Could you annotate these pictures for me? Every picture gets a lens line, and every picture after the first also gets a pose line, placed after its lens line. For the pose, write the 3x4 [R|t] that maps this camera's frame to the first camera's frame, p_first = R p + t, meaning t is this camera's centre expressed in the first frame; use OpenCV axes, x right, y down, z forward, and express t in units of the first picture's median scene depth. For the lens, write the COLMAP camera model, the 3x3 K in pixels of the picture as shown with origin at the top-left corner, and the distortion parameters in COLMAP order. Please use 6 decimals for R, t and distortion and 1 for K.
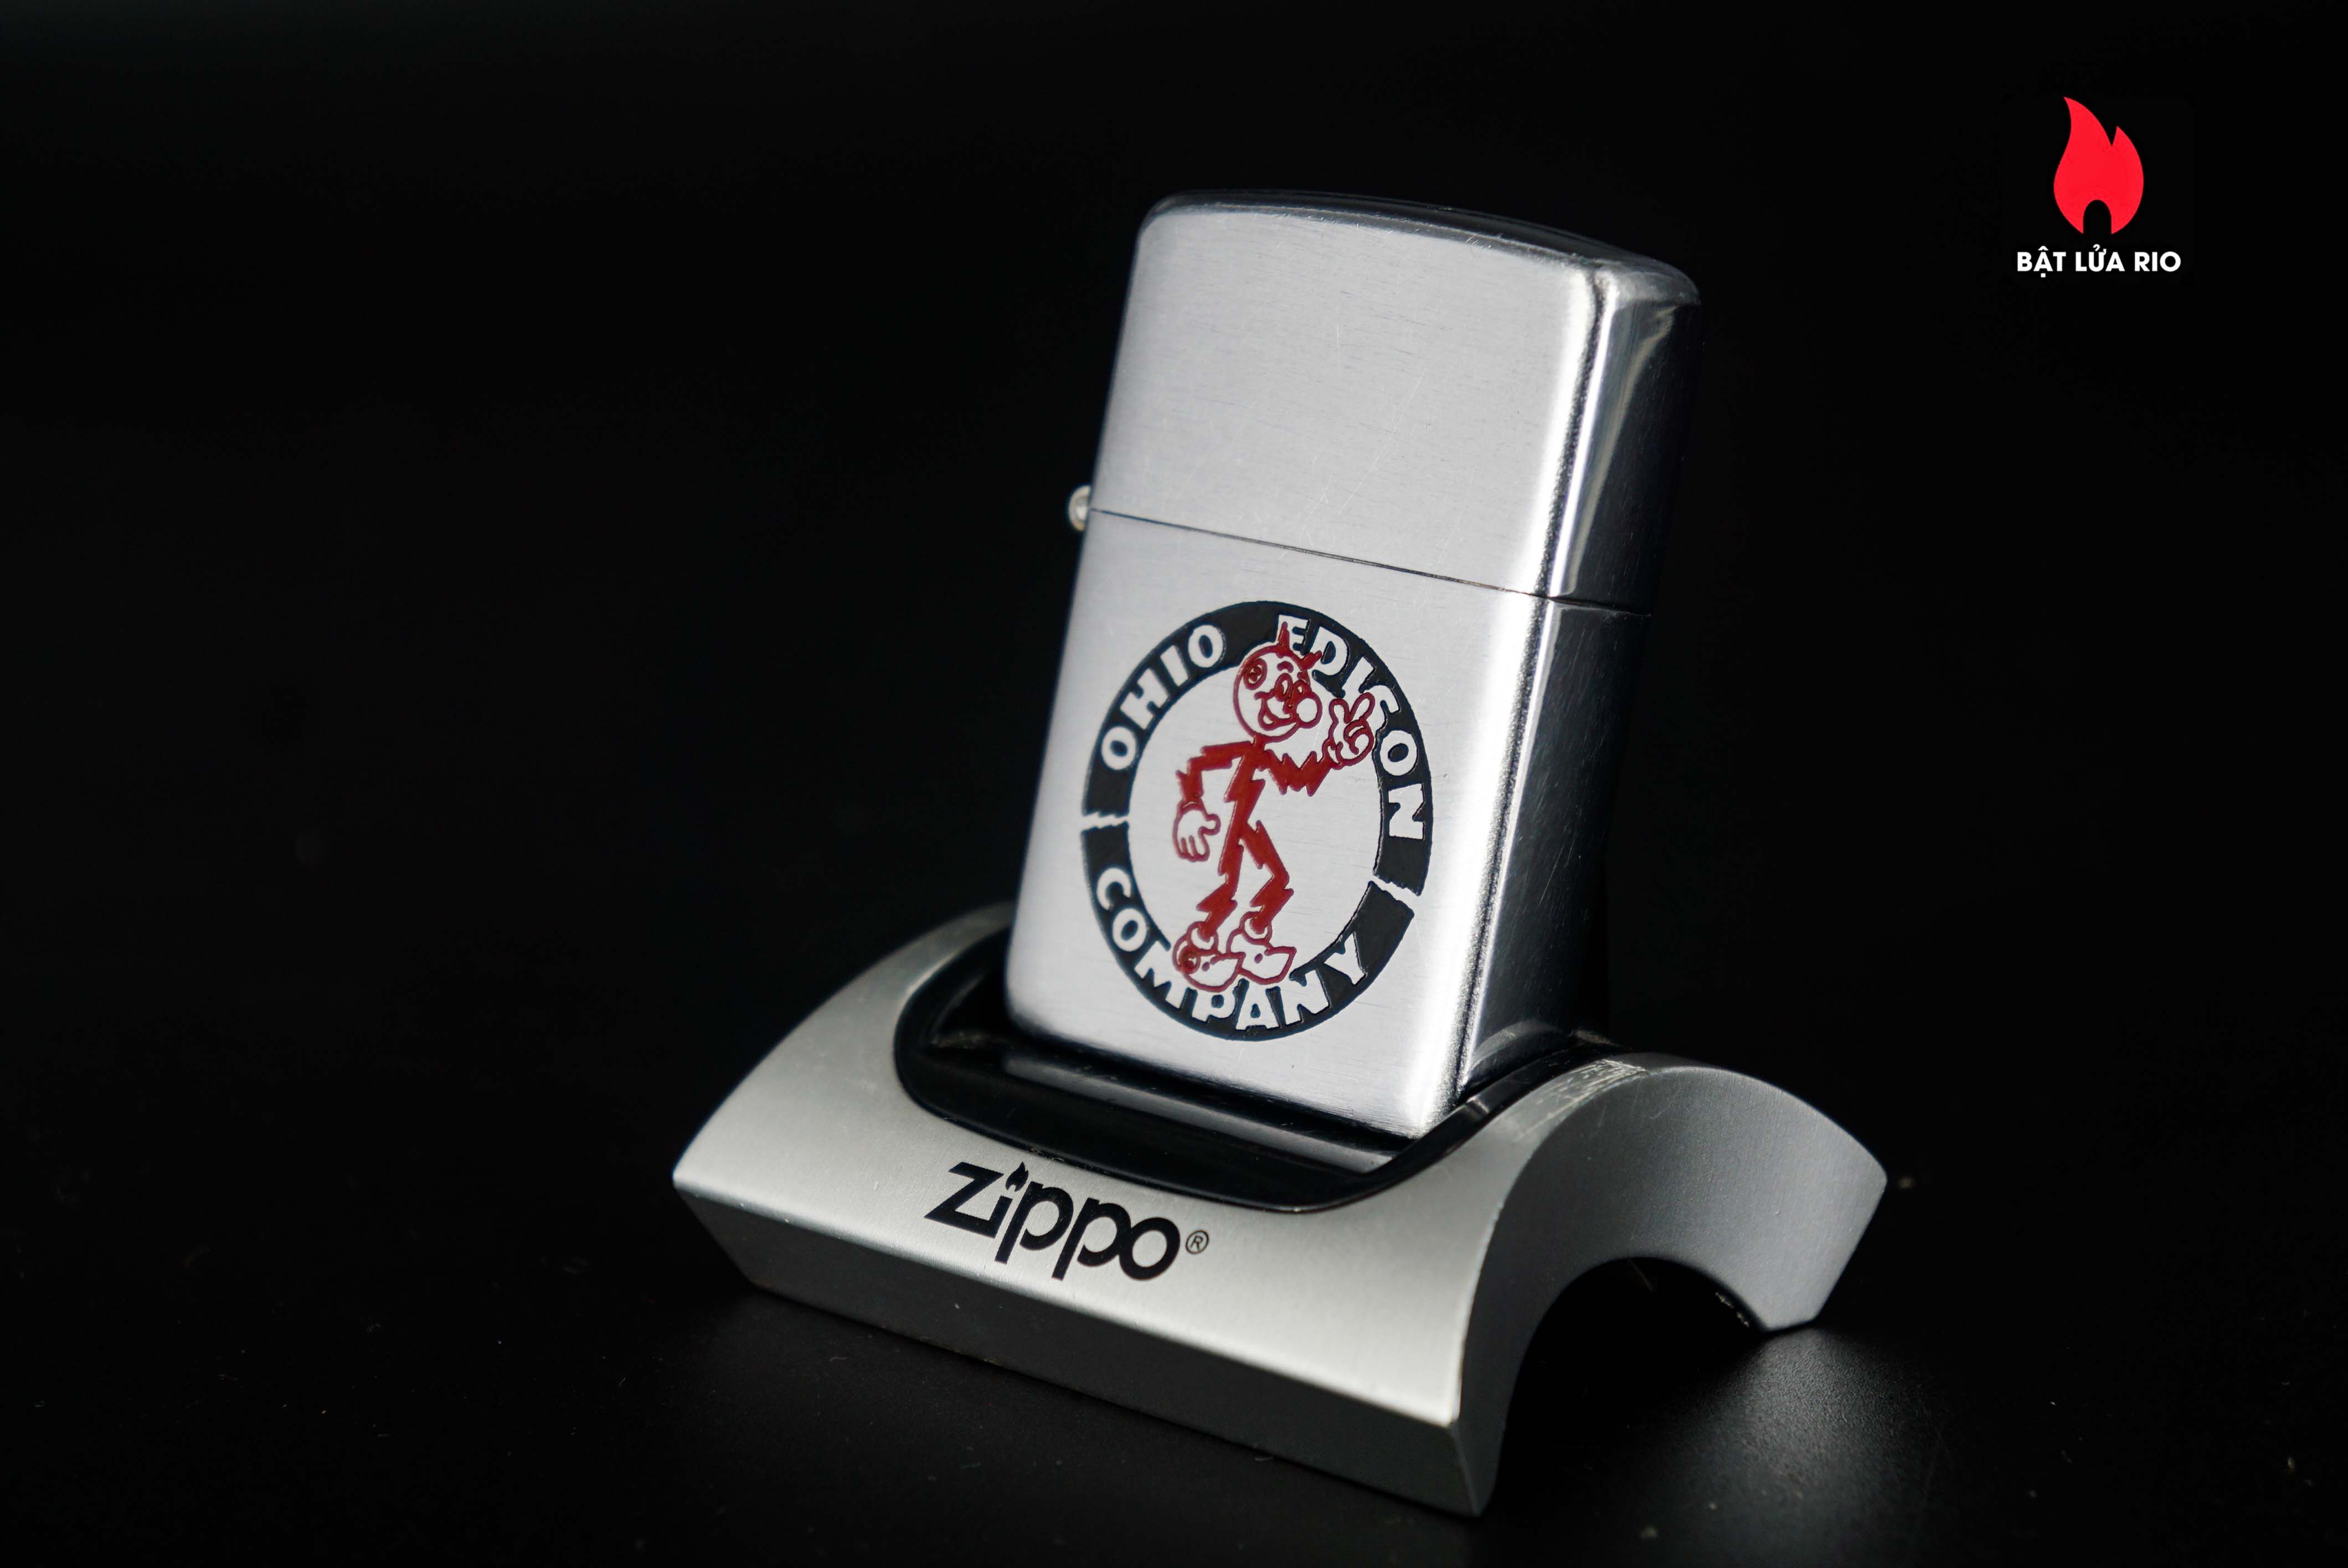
lens RADIAL K [[5079.7, 0, 1174.1], [0, 5079.7, 655.6], [0, 0, 1]] dist [0.231345, -0.111115]
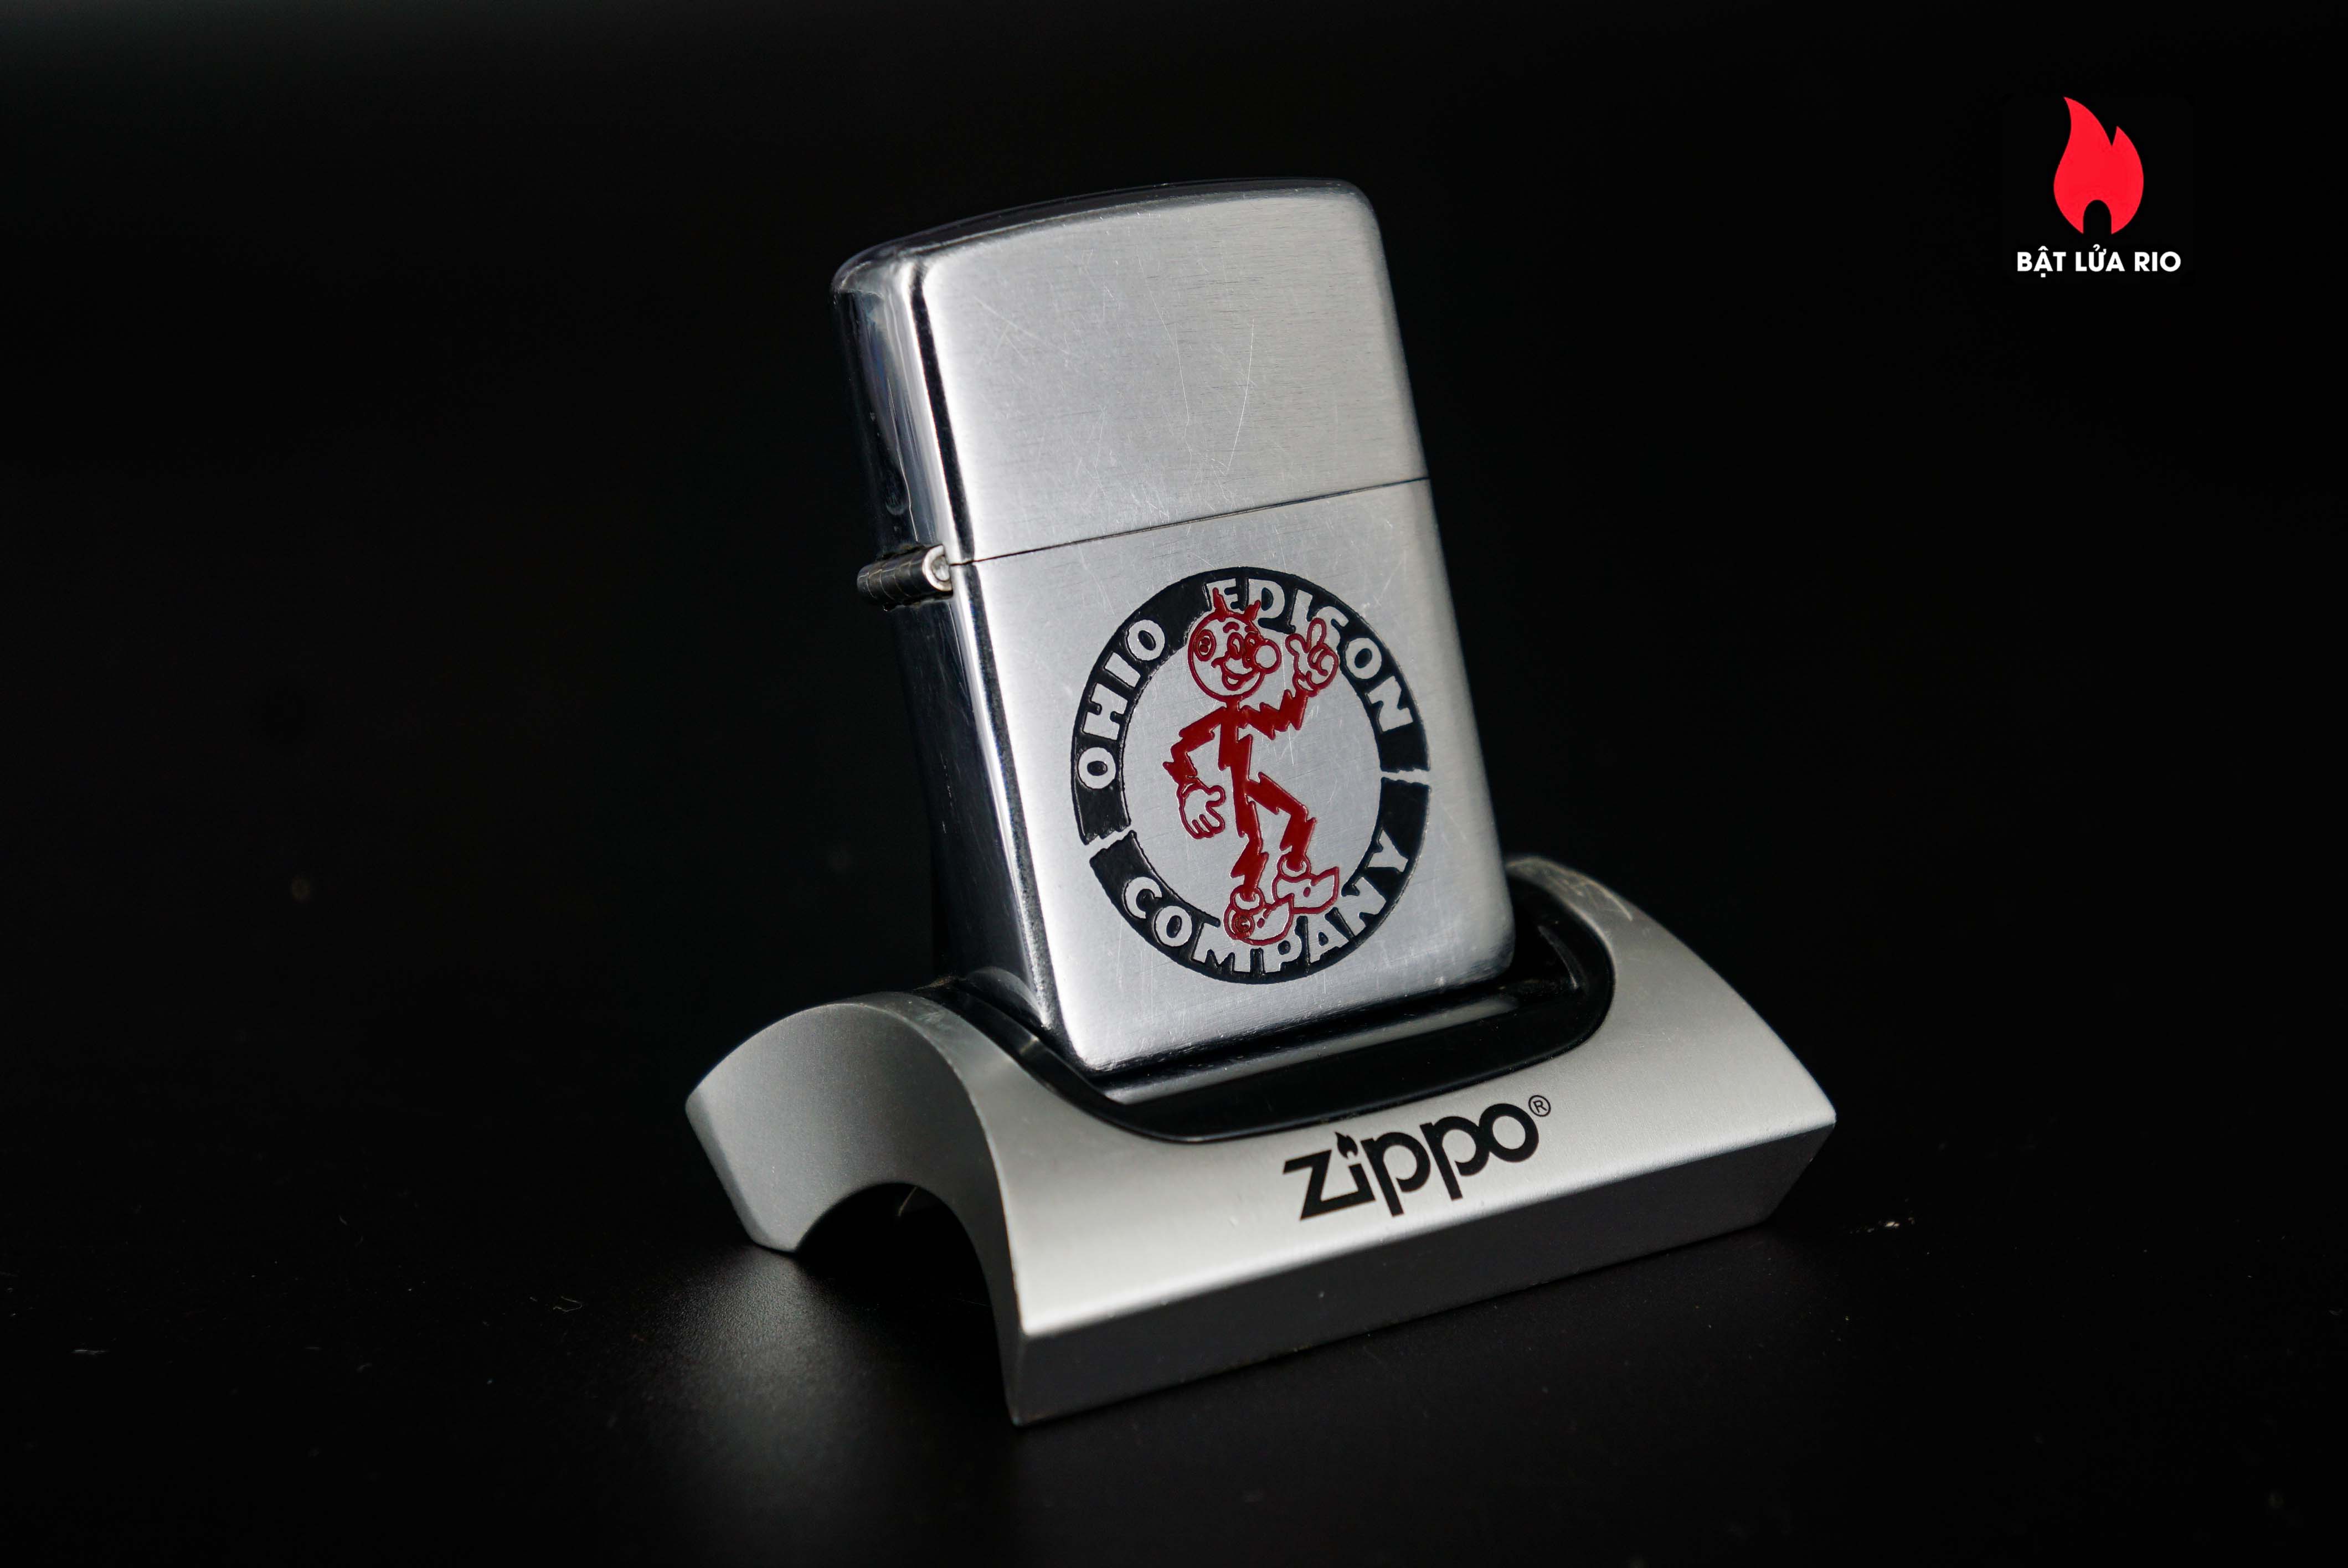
lens RADIAL K [[5079.7, 0, 1174.1], [0, 5079.7, 655.6], [0, 0, 1]] dist [0.231345, -0.111115]
pose [[0.401652, -0.271900, 0.874498, -0.909584], [0.301439, 0.940948, 0.154112, -0.158849], [-0.864760, 0.201709, 0.459895, 0.526589]]
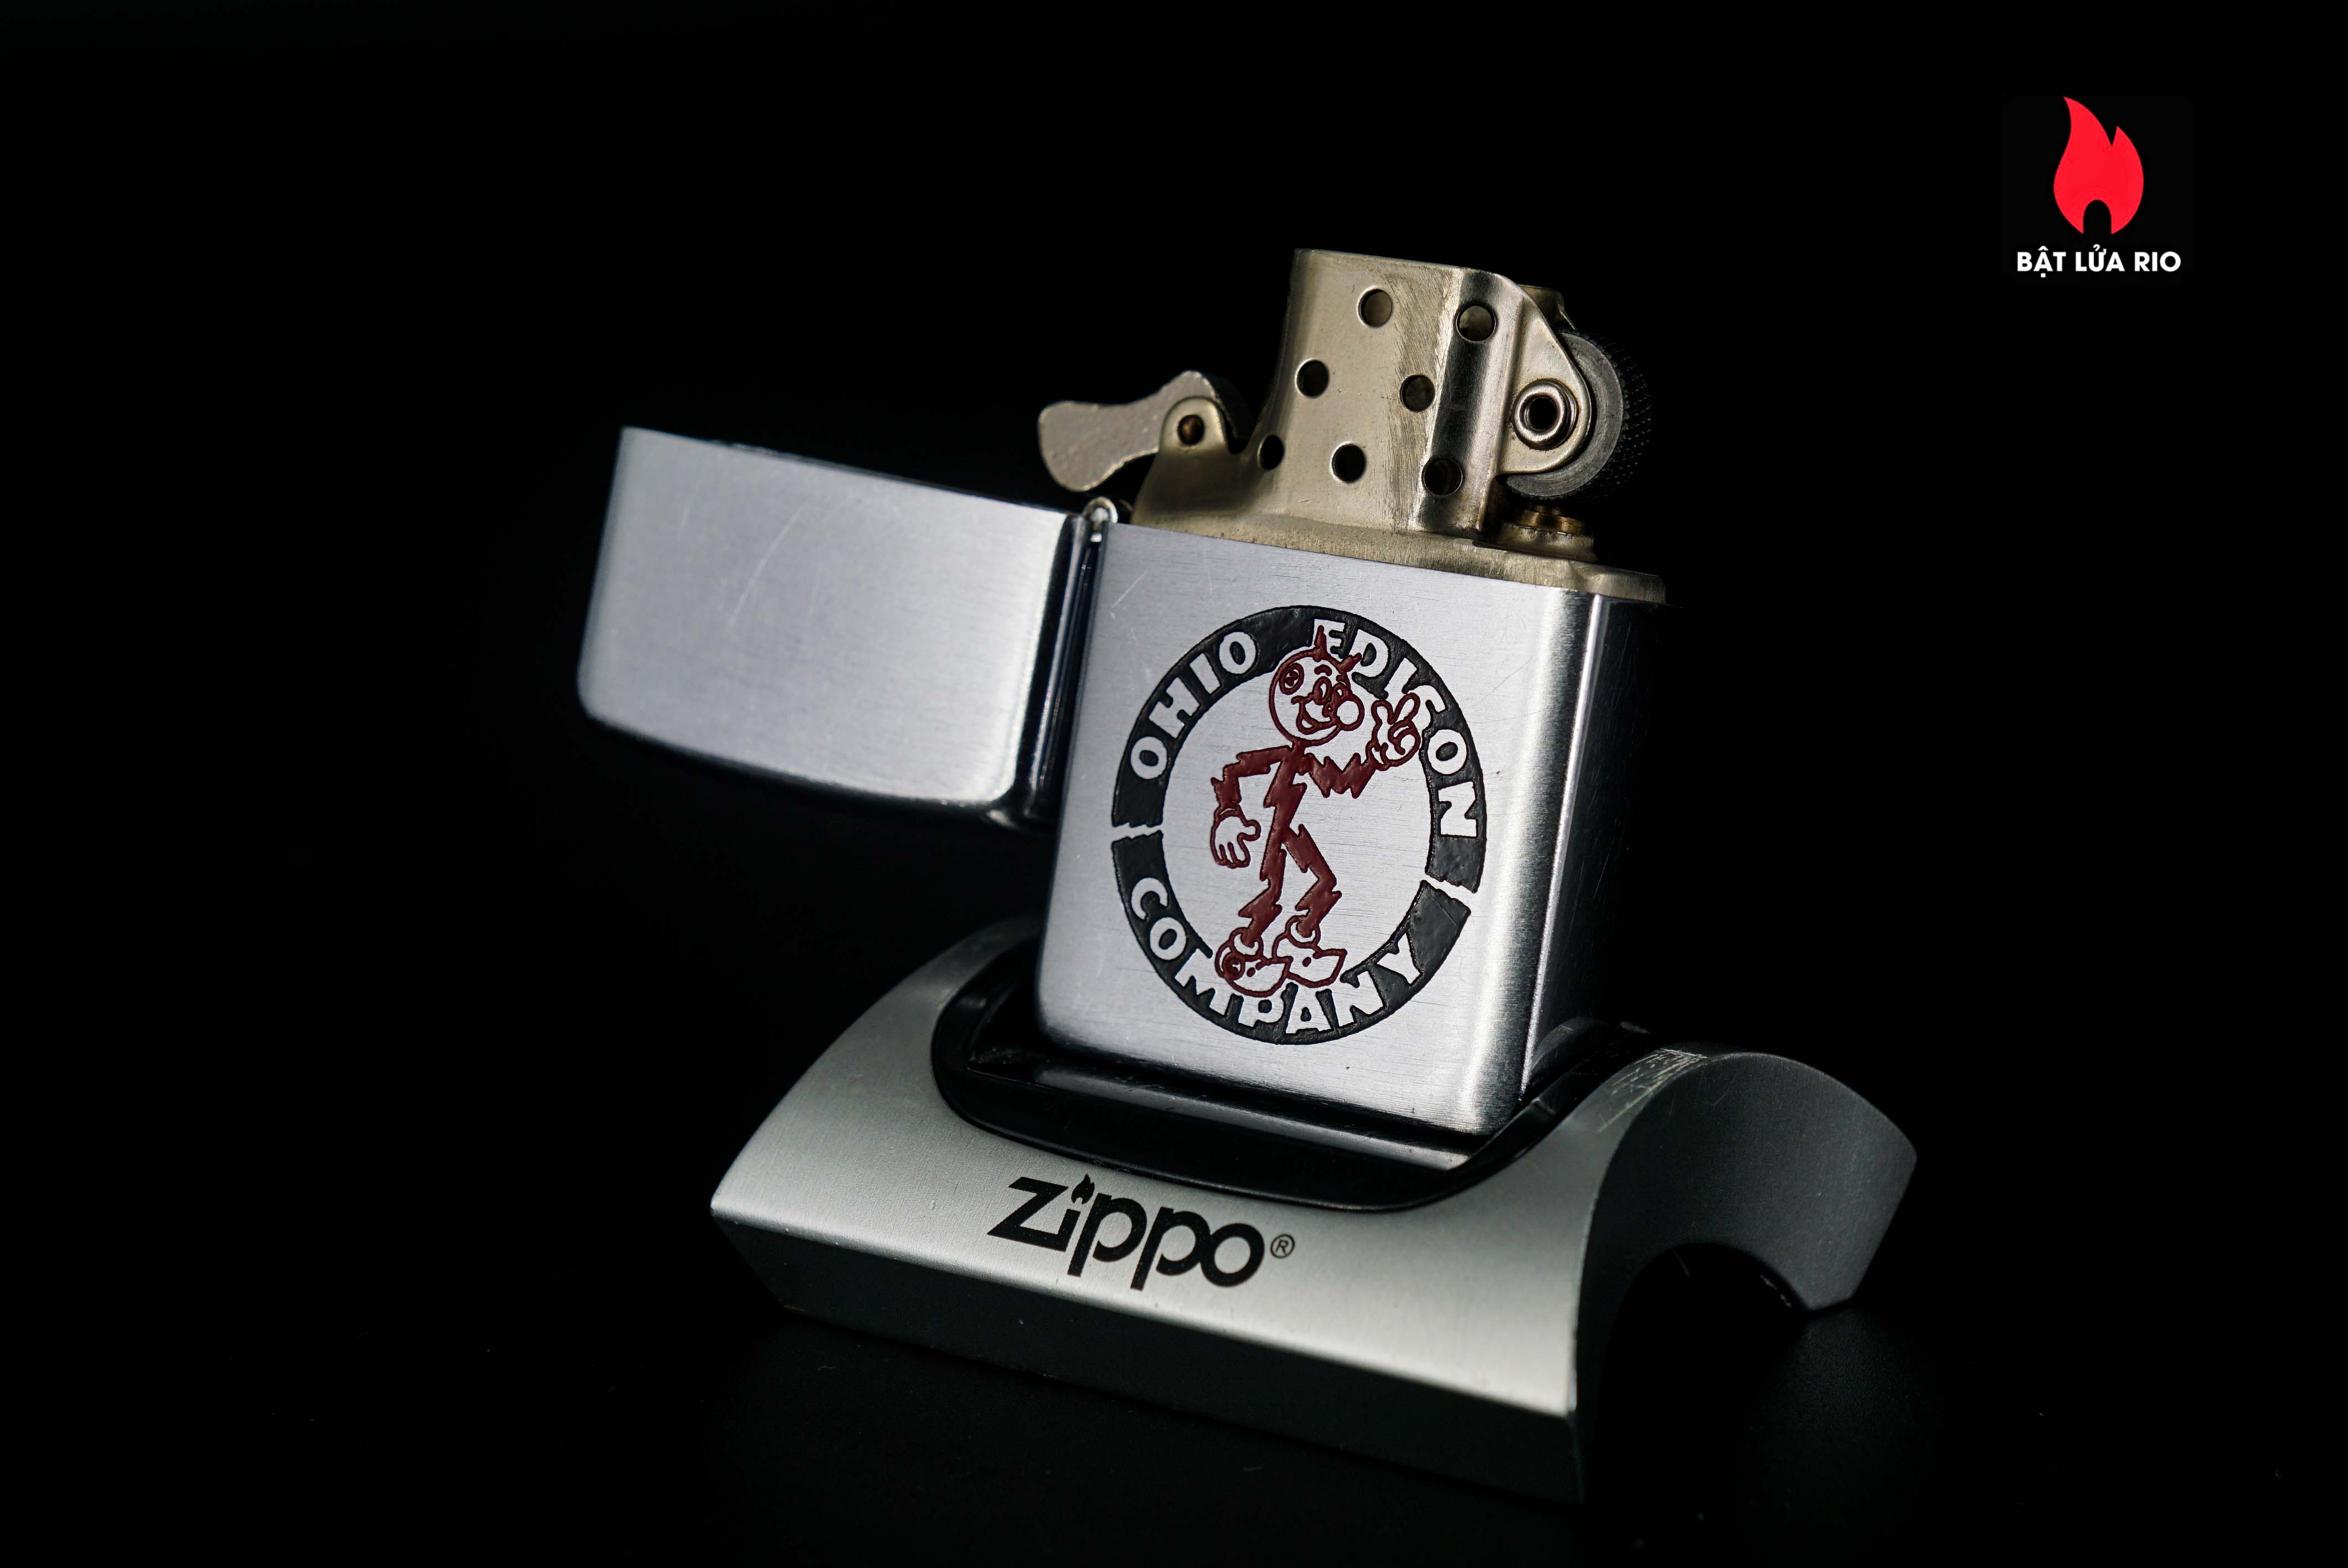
lens RADIAL K [[5079.7, 0, 1174.1], [0, 5079.7, 655.6], [0, 0, 1]] dist [0.231345, -0.111115]
pose [[0.993926, -0.031830, 0.105351, -0.113168], [0.032430, 0.999466, -0.003994, 0.002336], [-0.105168, 0.007386, 0.994427, 0.005514]]
